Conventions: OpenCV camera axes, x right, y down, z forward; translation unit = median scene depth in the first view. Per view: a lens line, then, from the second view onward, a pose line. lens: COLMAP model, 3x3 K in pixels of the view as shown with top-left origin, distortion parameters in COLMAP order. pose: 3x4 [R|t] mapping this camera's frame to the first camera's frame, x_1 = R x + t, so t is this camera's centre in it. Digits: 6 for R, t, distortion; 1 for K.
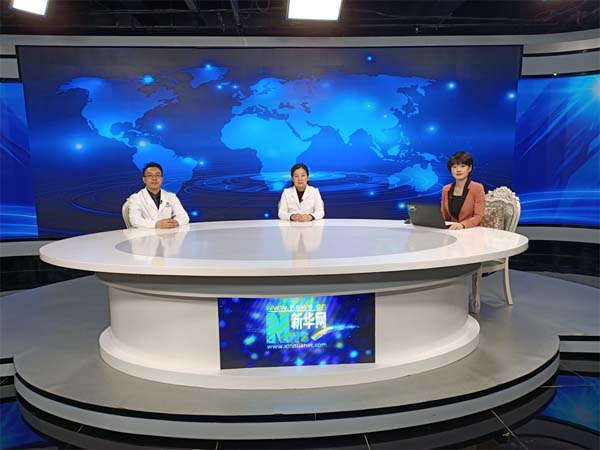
lens RADIAL K [[610.6, 0, 298.1], [0, 610.6, 252.5], [0, 0, 1]] dist [0.027790, 0.012504]
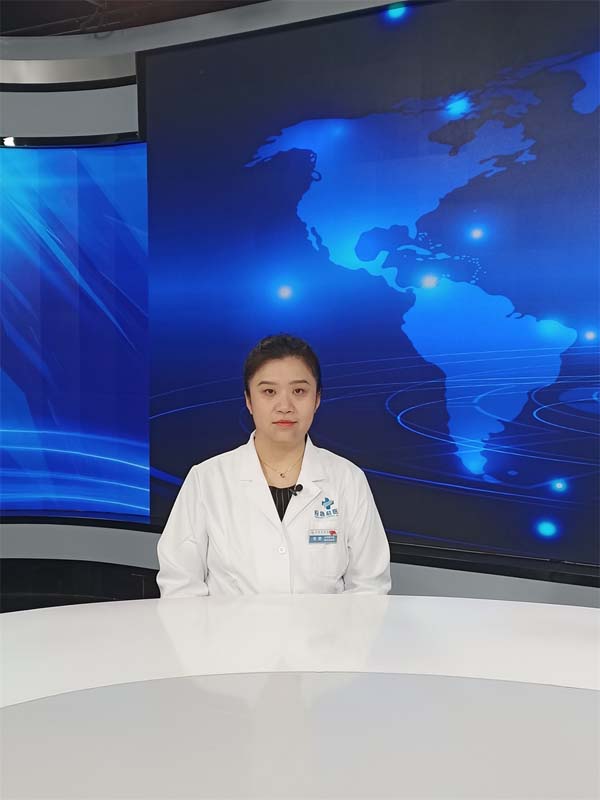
lens RADIAL K [[954.2, 0, 270.2], [0, 954.2, 400.5], [0, 0, 1]] dist [0.025352, 0.032820]
pose [[0.817532, 0.050128, -0.573697, -0.000800], [-0.095270, 0.994250, -0.048886, -0.070179], [0.567948, 0.094622, 0.817607, 0.486289]]
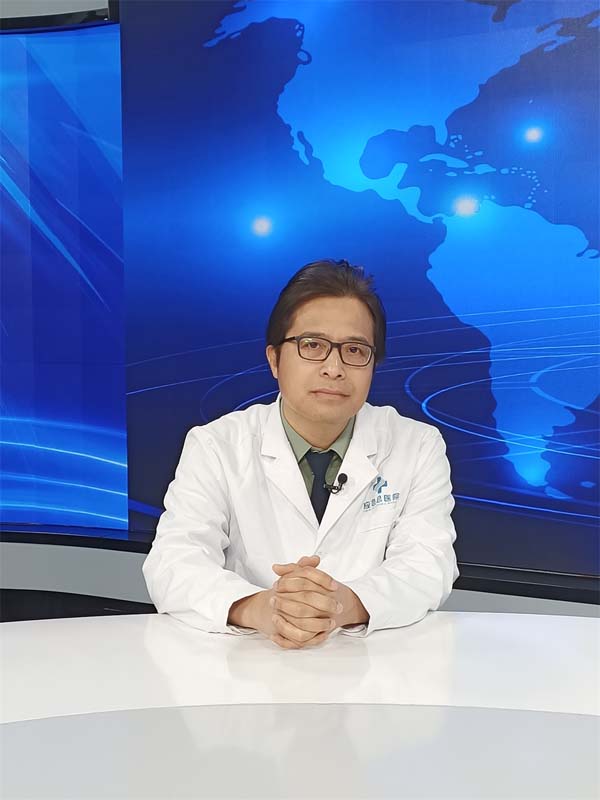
lens RADIAL K [[1271.1, 0, 248.3], [0, 1271.1, 399.3], [0, 0, 1]] dist [0.027690, -0.005169]
pose [[0.793659, 0.052996, -0.606050, -0.003682], [-0.083299, 0.996282, -0.021966, -0.079898], [0.602632, 0.067917, 0.795124, 0.535645]]
